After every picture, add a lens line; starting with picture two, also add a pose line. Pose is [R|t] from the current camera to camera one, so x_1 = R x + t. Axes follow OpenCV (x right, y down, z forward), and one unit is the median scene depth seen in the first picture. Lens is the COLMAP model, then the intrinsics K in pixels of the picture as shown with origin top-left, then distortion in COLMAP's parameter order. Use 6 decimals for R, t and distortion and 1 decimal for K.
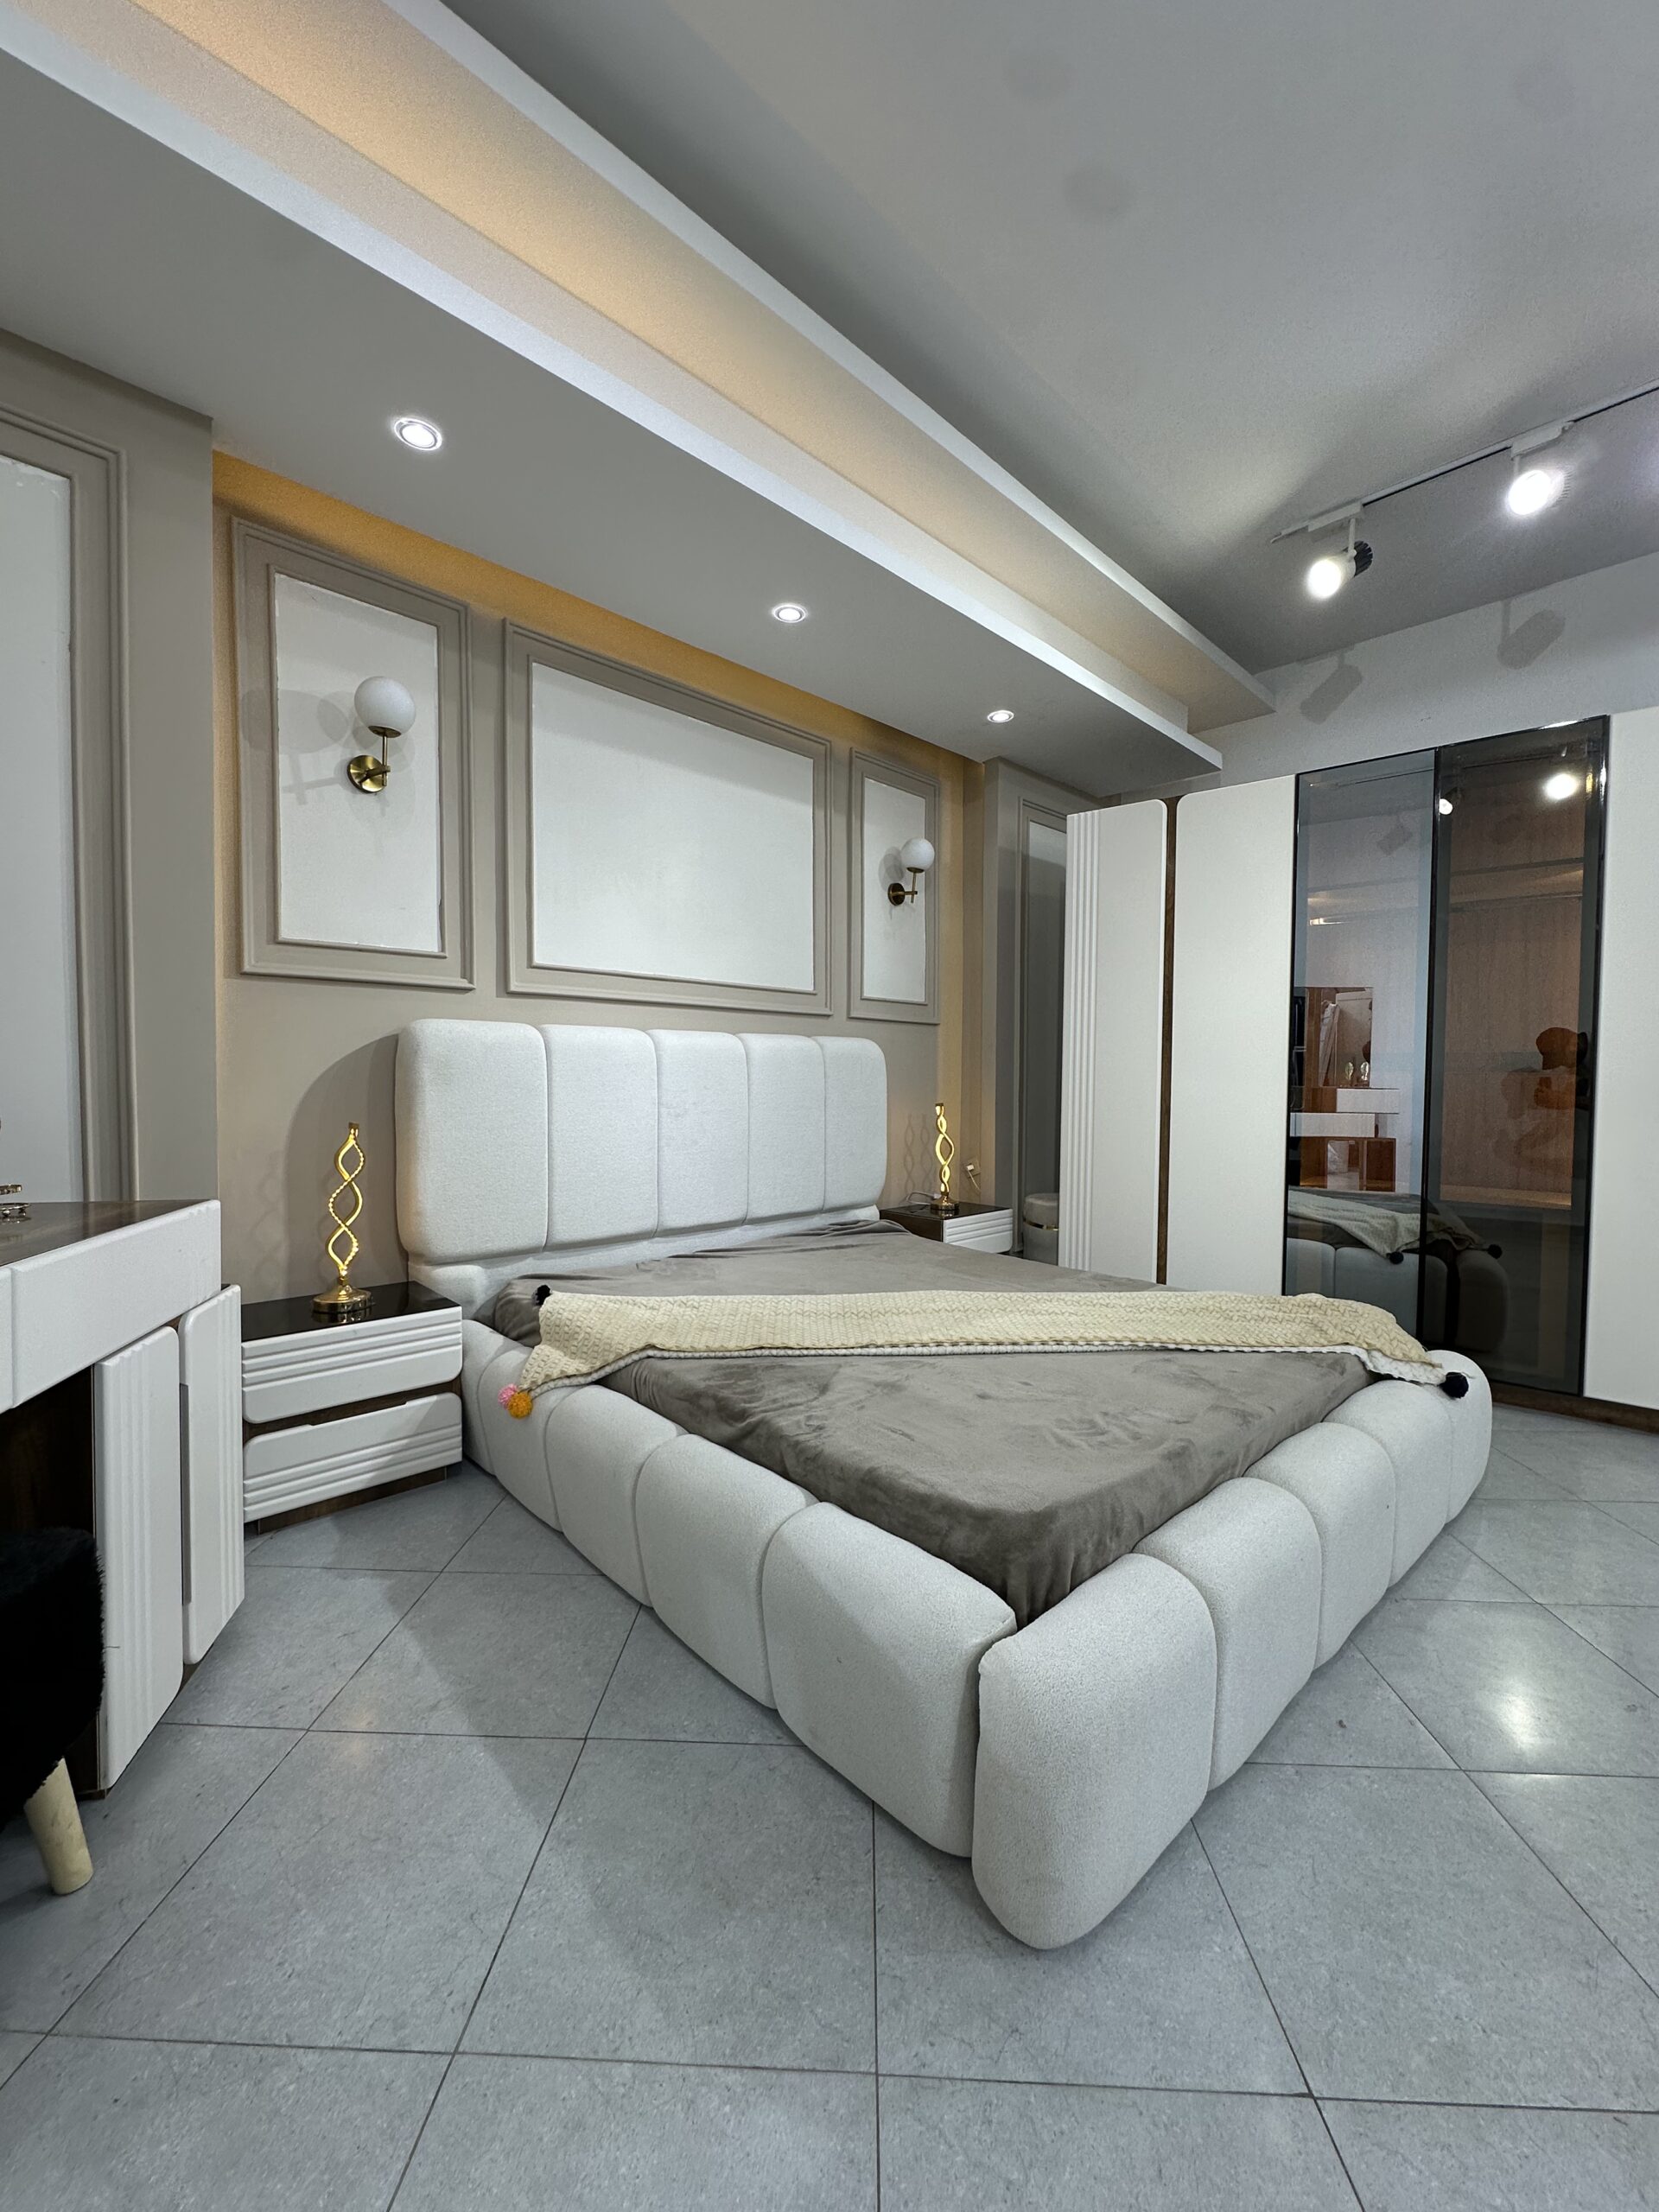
lens RADIAL K [[885.9, 0, 832.9], [0, 885.9, 1105.2], [0, 0, 1]] dist [-0.007056, 0.002903]
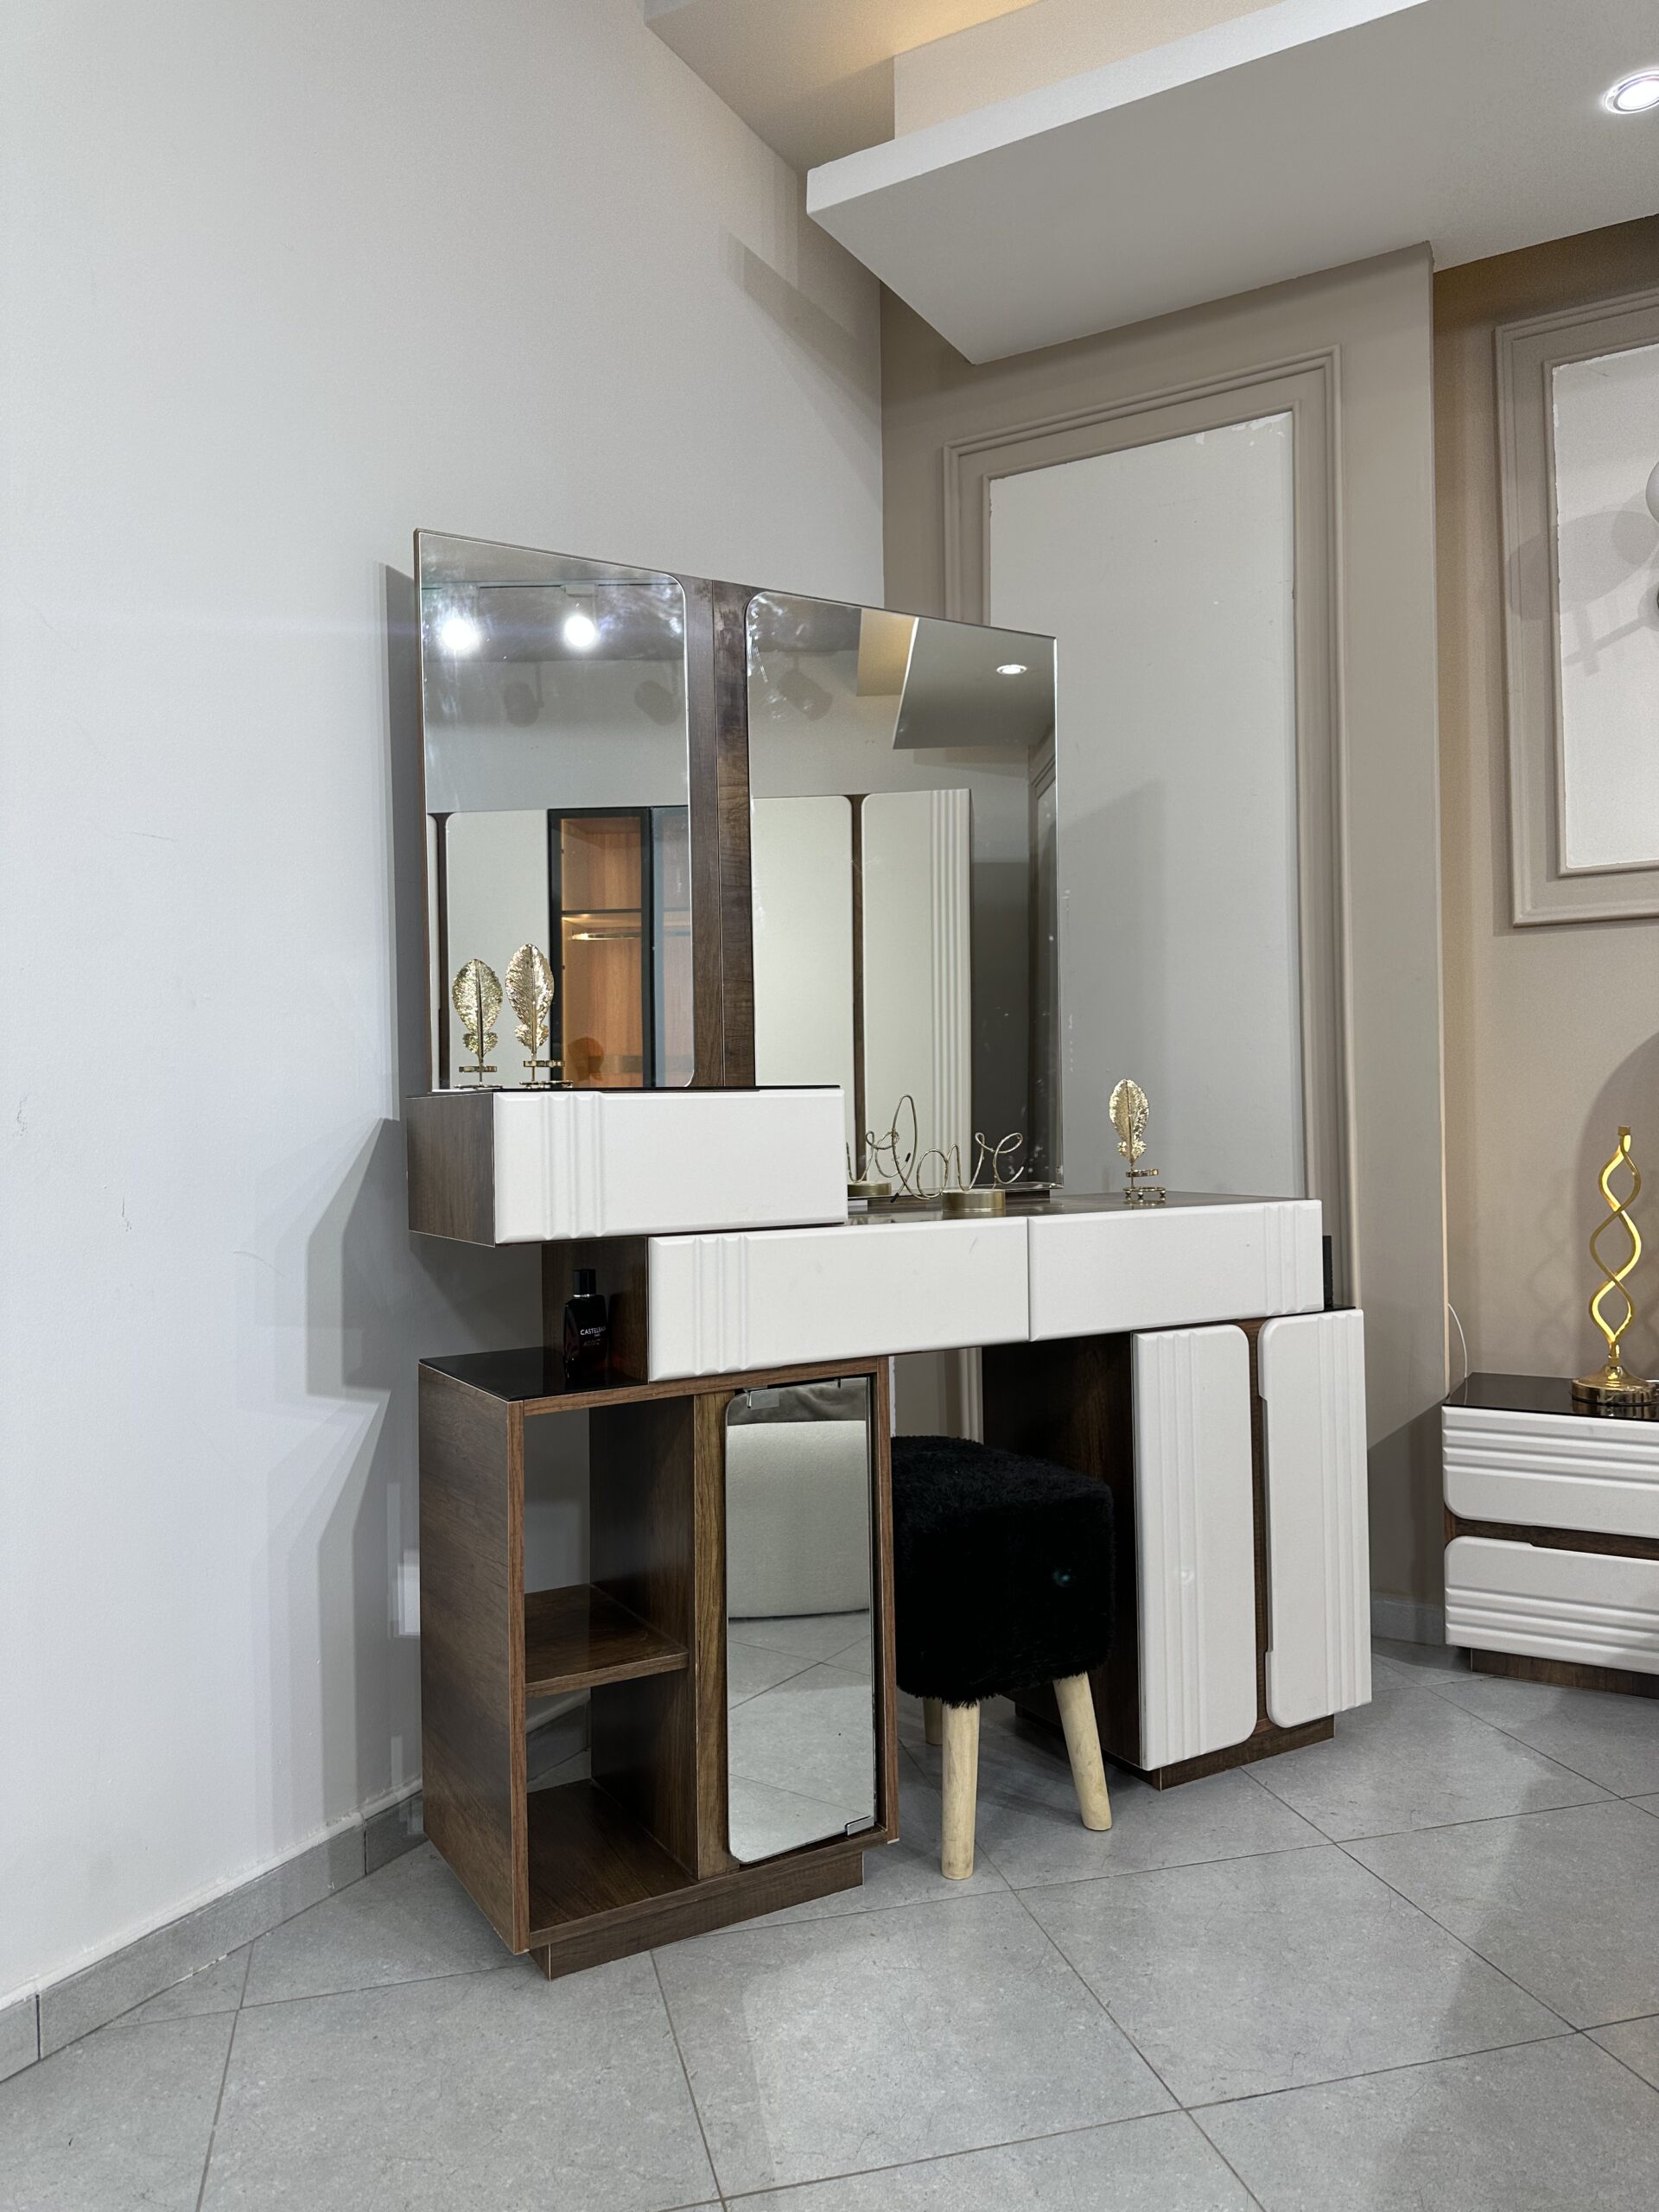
lens RADIAL K [[1575.1, 0, 822.0], [0, 1575.1, 1105.3], [0, 0, 1]] dist [-0.003018, -0.003903]
pose [[0.284368, -0.021866, -0.958466, 0.404410], [-0.012834, 0.999563, -0.026612, 0.040798], [0.958629, 0.019868, 0.283964, 0.069095]]
